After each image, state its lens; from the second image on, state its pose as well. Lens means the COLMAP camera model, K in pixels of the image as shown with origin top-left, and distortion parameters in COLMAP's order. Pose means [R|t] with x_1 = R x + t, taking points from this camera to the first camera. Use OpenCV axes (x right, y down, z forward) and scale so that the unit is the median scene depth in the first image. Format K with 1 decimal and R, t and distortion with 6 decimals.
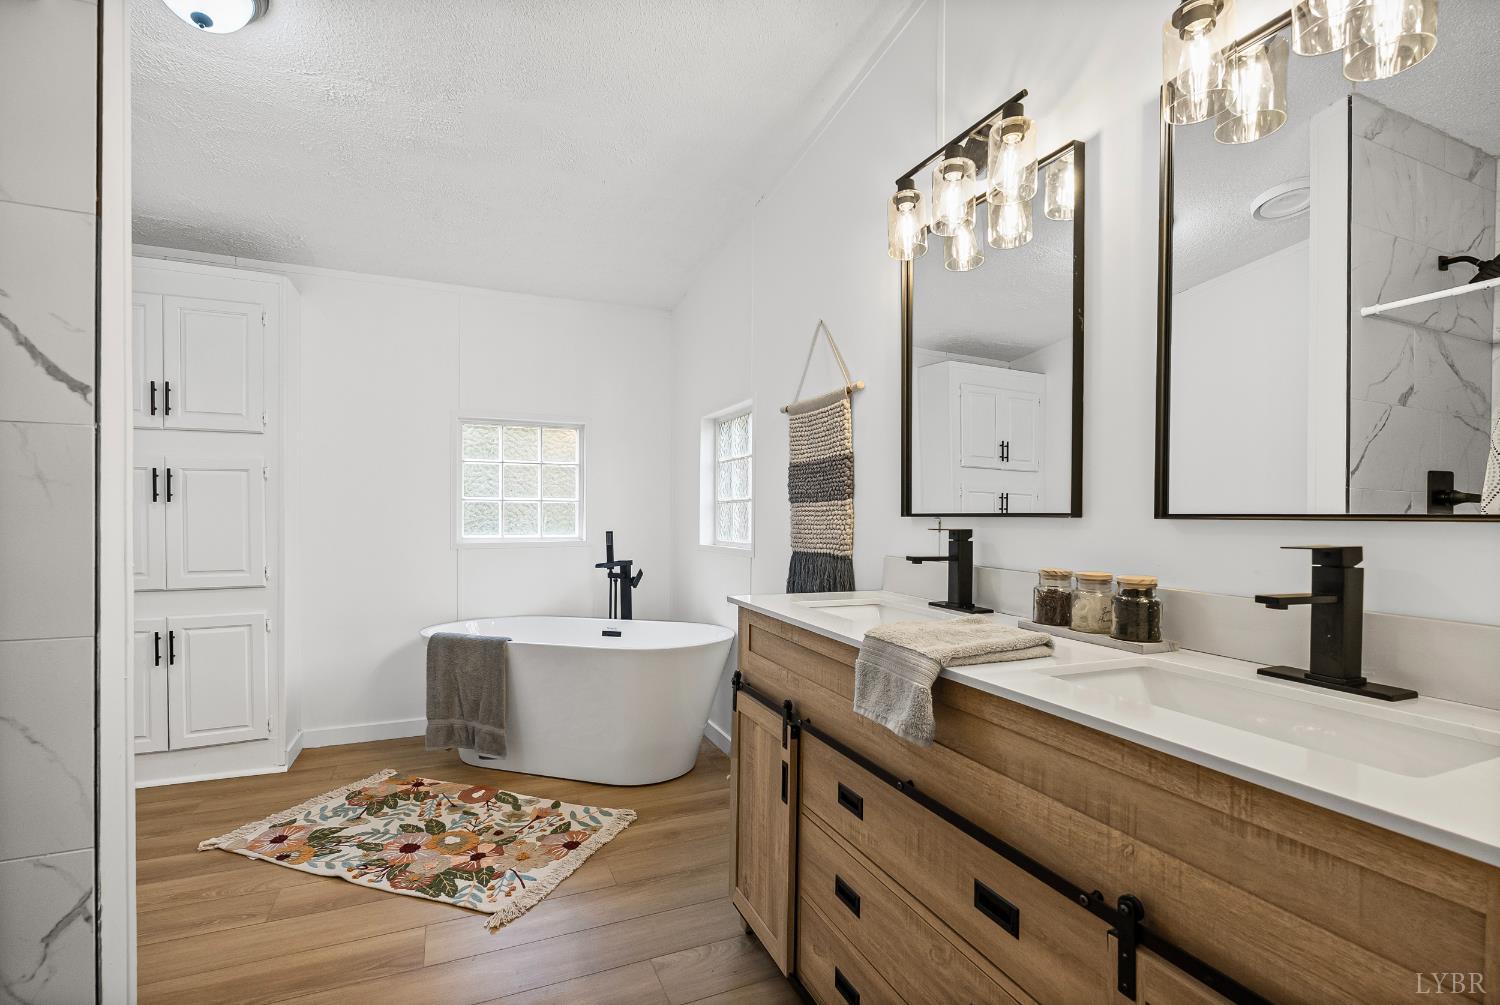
lens RADIAL K [[670.2, 0, 752.5], [0, 670.2, 507.9], [0, 0, 1]] dist [-0.002649, -0.000055]
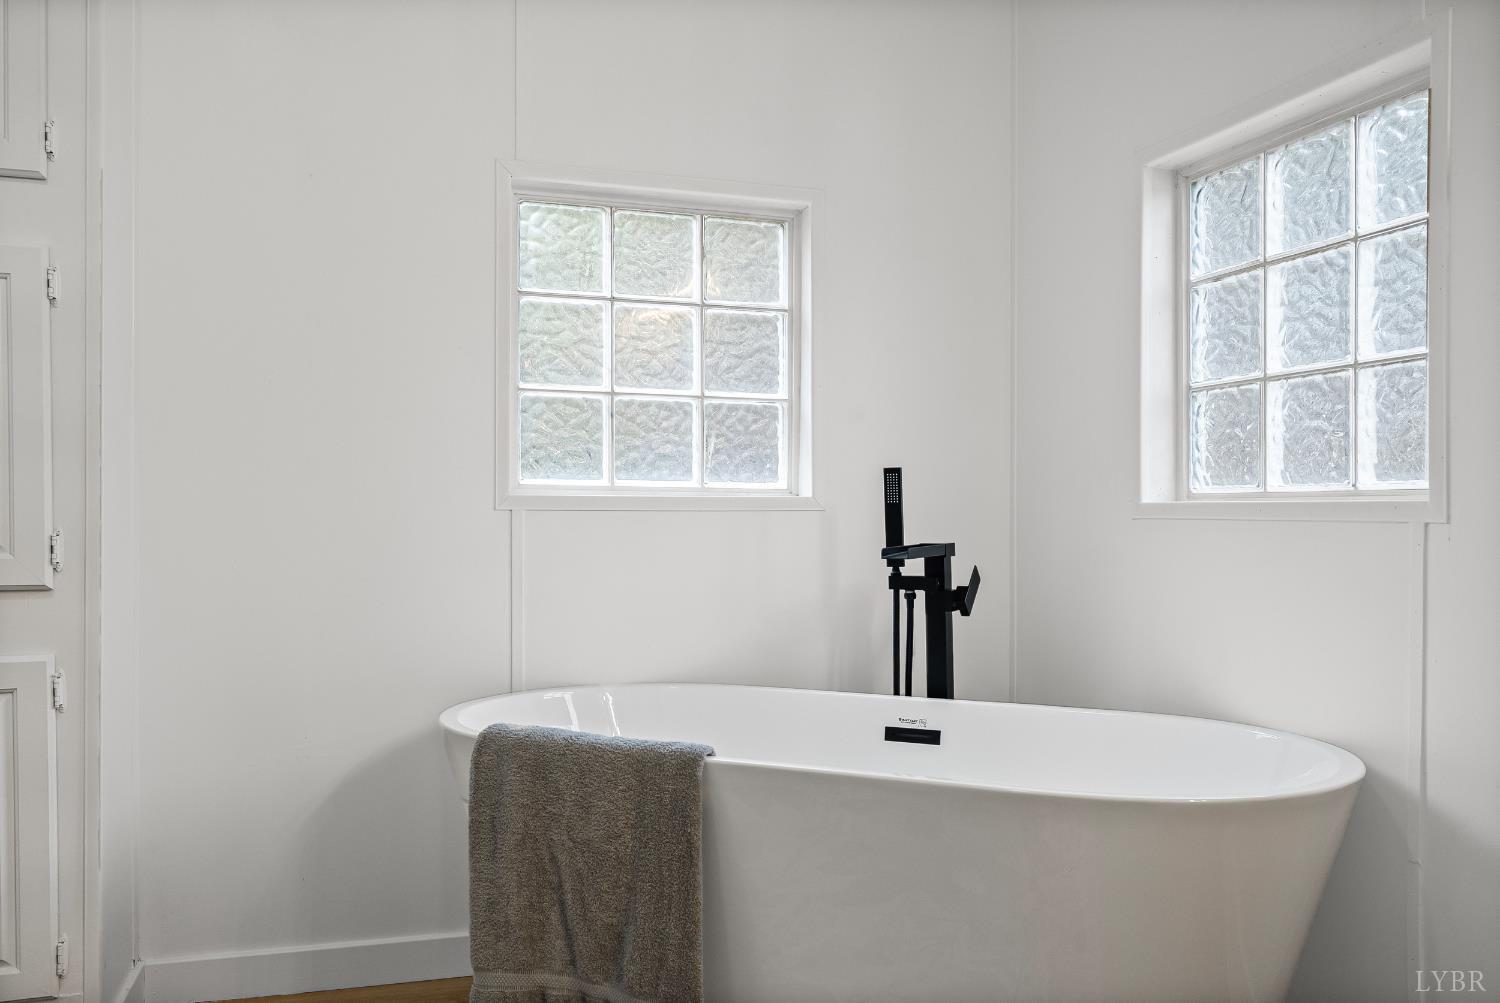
lens RADIAL K [[1179.0, 0, 748.2], [0, 1179.0, 503.4], [0, 0, 1]] dist [0.025856, 0.000087]
pose [[0.992683, 0.008752, -0.120435, -0.215636], [-0.007678, 0.999927, 0.009383, 0.049990], [0.120508, -0.008389, 0.992677, 0.319198]]
